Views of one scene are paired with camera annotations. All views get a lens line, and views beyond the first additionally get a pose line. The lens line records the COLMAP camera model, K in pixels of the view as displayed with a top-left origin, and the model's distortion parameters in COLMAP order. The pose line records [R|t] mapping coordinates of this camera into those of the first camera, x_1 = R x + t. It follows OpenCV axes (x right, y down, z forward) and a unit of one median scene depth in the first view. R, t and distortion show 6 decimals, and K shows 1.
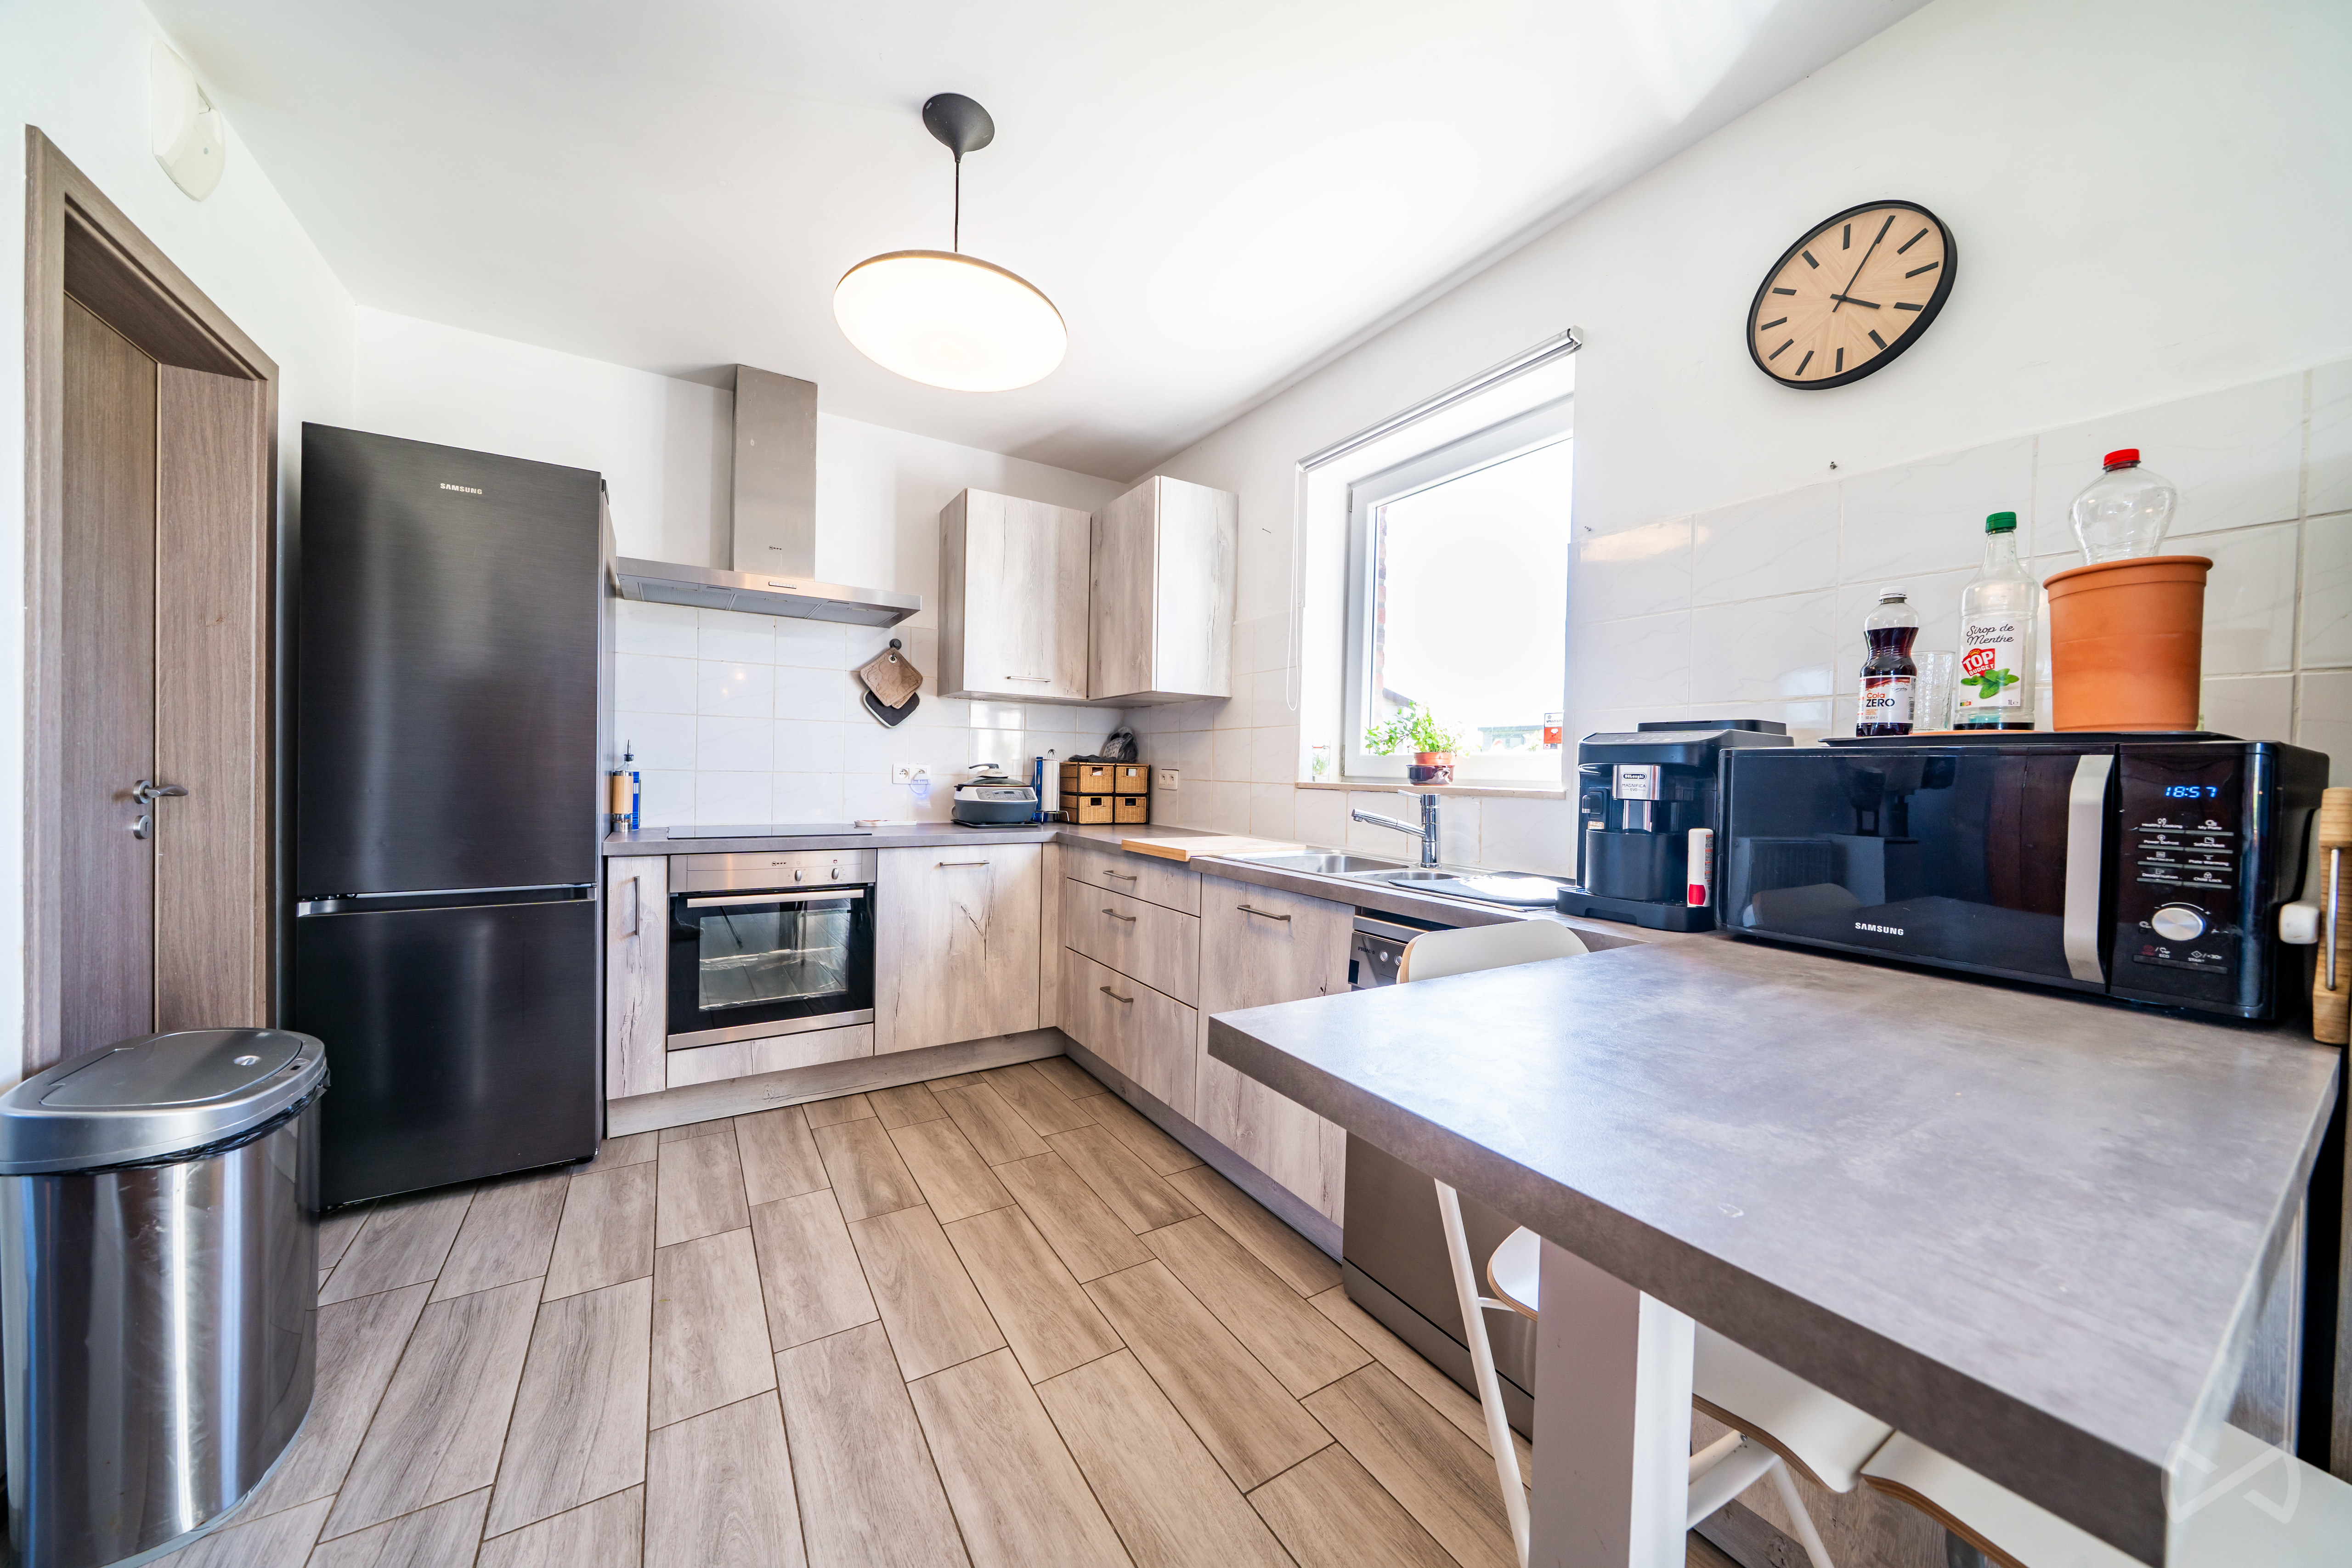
lens RADIAL K [[788.4, 0, 1175.4], [0, 788.4, 782.2], [0, 0, 1]] dist [-0.006260, 0.000004]
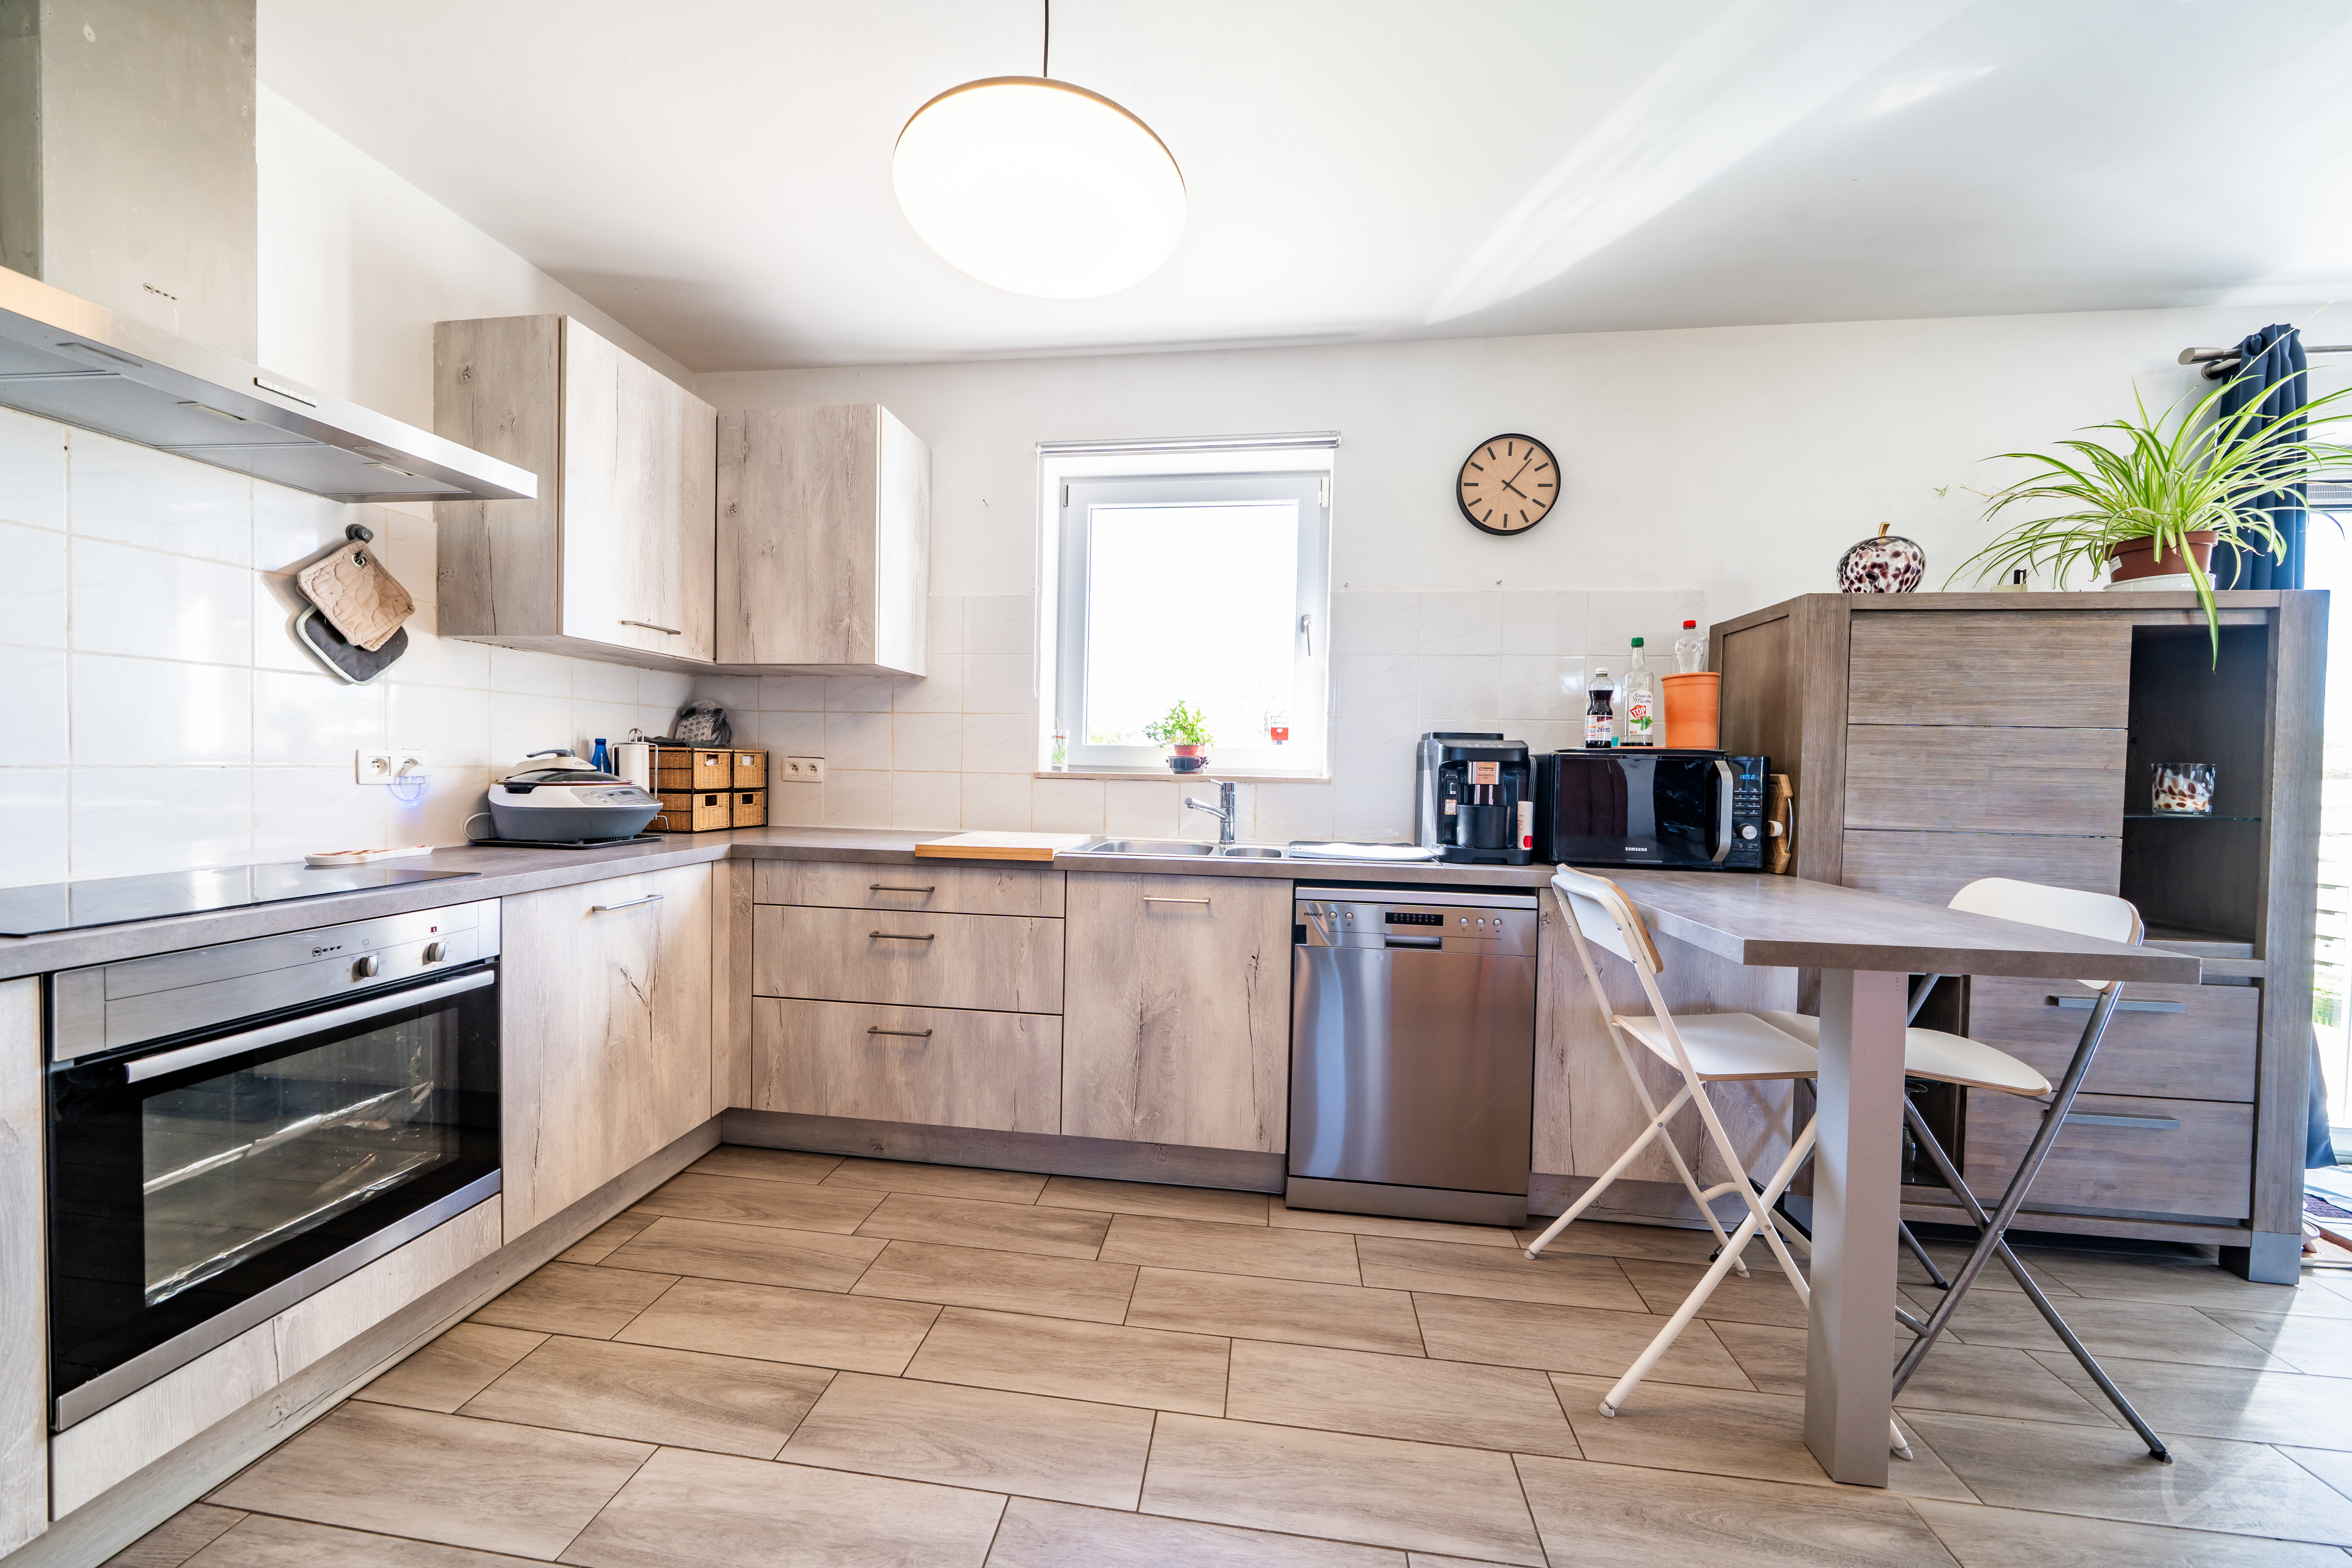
lens RADIAL K [[788.4, 0, 1175.4], [0, 788.4, 782.2], [0, 0, 1]] dist [-0.006260, 0.000004]
pose [[0.643030, -0.026748, 0.765374, -0.514610], [0.006022, 0.999536, 0.029873, -0.016392], [-0.765817, -0.014600, 0.642892, 0.247390]]
